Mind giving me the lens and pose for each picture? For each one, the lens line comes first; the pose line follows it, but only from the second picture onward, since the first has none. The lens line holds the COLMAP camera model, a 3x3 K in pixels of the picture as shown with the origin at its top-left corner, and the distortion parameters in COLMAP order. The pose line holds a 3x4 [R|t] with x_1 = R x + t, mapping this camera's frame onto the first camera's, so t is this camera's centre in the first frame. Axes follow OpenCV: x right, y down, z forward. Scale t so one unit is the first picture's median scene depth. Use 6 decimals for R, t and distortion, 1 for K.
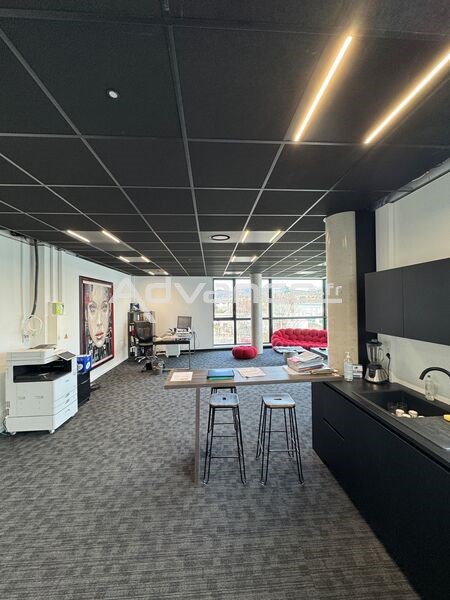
lens RADIAL K [[239.4, 0, 226.2], [0, 239.4, 301.1], [0, 0, 1]] dist [-0.004019, -0.000235]
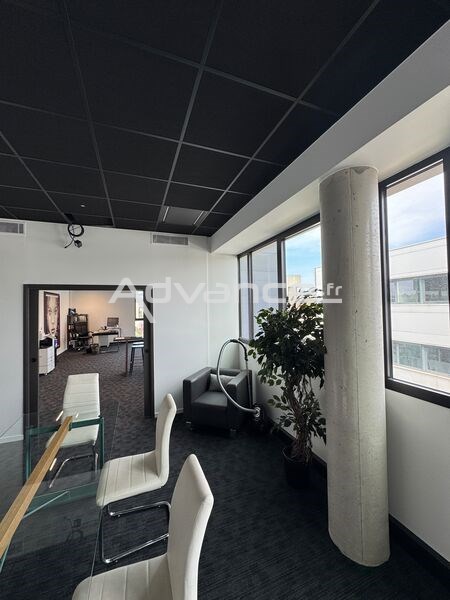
lens RADIAL K [[239.4, 0, 225.6], [0, 239.4, 299.9], [0, 0, 1]] dist [-0.004019, -0.000235]
pose [[0.954387, -0.001663, 0.298568, 0.052854], [0.007876, 0.999777, -0.019609, -0.008841], [-0.298468, 0.021066, 0.954187, -0.751585]]
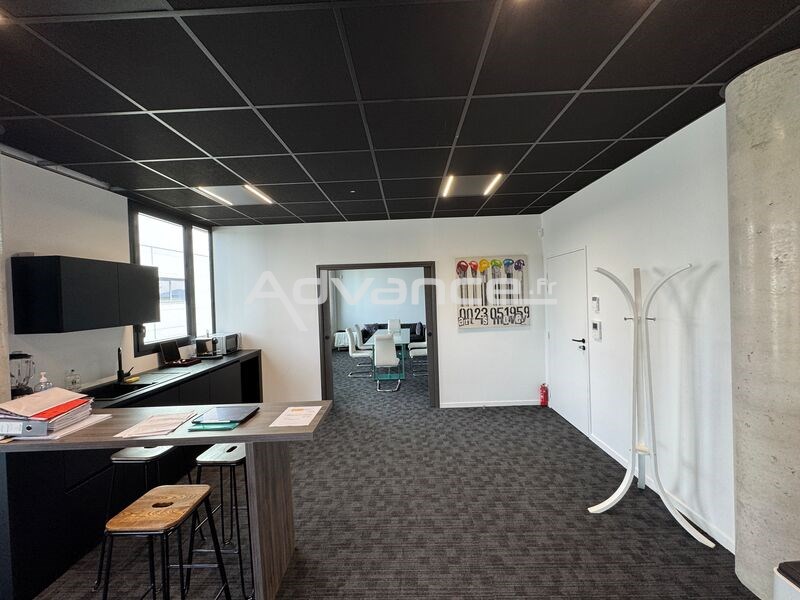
lens RADIAL K [[319.1, 0, 401.0], [0, 319.1, 301.5], [0, 0, 1]] dist [-0.004019, -0.000235]
pose [[-0.995008, 0.043800, 0.089673, -0.226686], [0.044468, 0.998996, 0.005467, 0.029331], [-0.089343, 0.009427, -0.995956, 0.780291]]
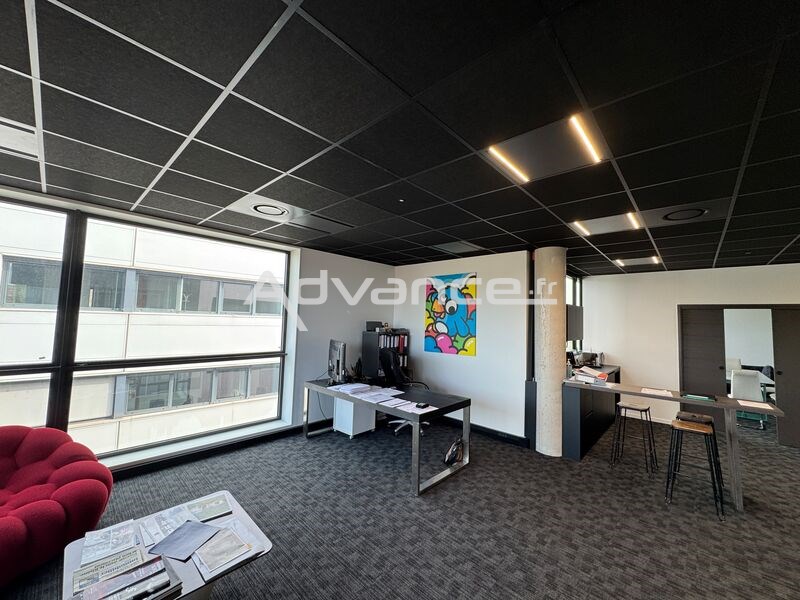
lens RADIAL K [[319.1, 0, 398.8], [0, 319.1, 300.3], [0, 0, 1]] dist [-0.004019, -0.000235]
pose [[-0.685179, 0.036573, 0.727456, -0.067994], [-0.031338, 0.996334, -0.079608, 0.026034], [-0.727701, -0.077343, -0.681520, 1.316415]]
